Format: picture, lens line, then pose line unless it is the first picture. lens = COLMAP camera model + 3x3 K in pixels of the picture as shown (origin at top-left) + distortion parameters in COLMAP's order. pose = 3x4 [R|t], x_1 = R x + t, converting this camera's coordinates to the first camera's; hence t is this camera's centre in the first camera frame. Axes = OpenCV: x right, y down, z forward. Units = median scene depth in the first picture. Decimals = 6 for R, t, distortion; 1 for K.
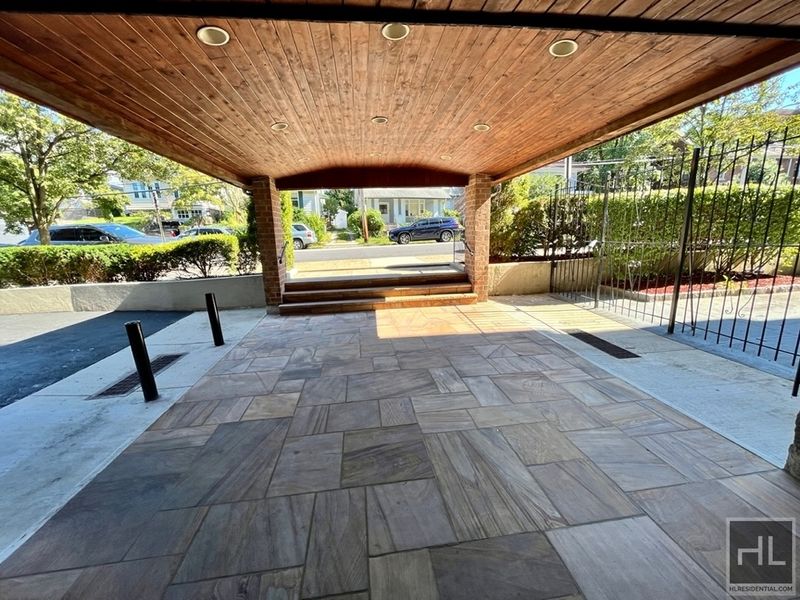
lens RADIAL K [[321.5, 0, 401.1], [0, 321.5, 303.4], [0, 0, 1]] dist [-0.002786, -0.000568]
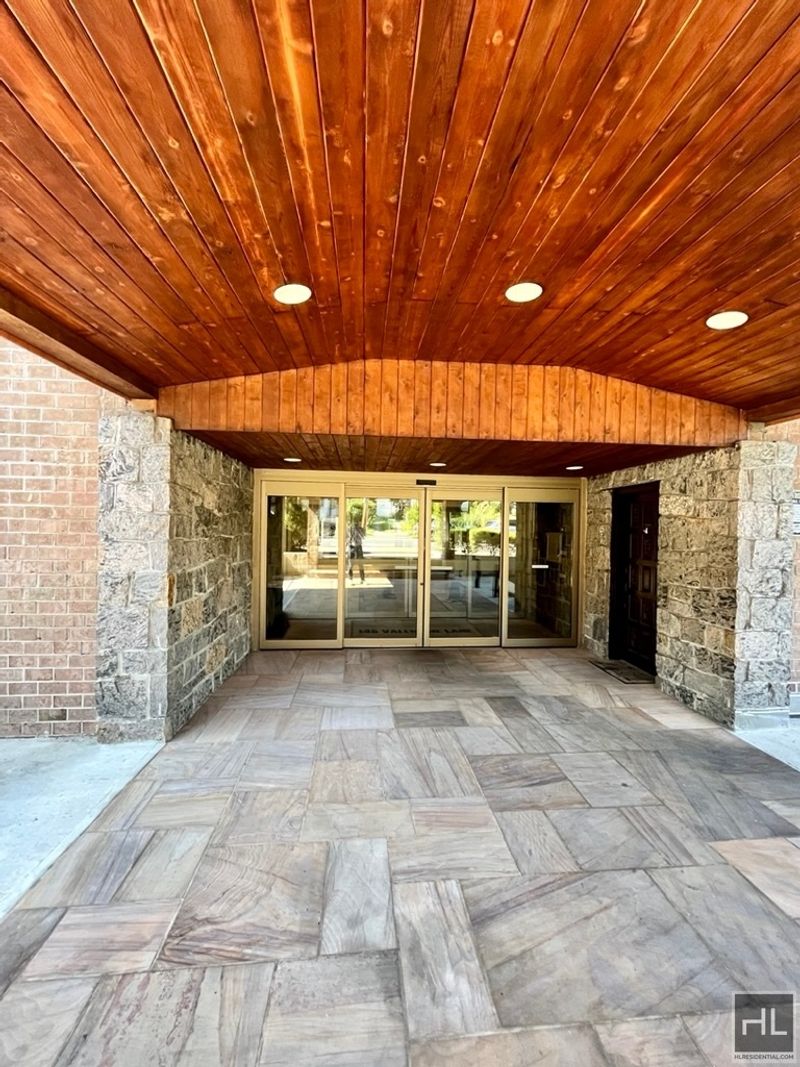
lens RADIAL K [[428.8, 0, 400.7], [0, 428.8, 533.6], [0, 0, 1]] dist [-0.002786, -0.000568]
pose [[-0.999157, 0.014731, 0.038328, 0.184192], [0.022815, 0.975249, 0.219929, -0.379285], [-0.034140, 0.220618, -0.974763, 1.591130]]
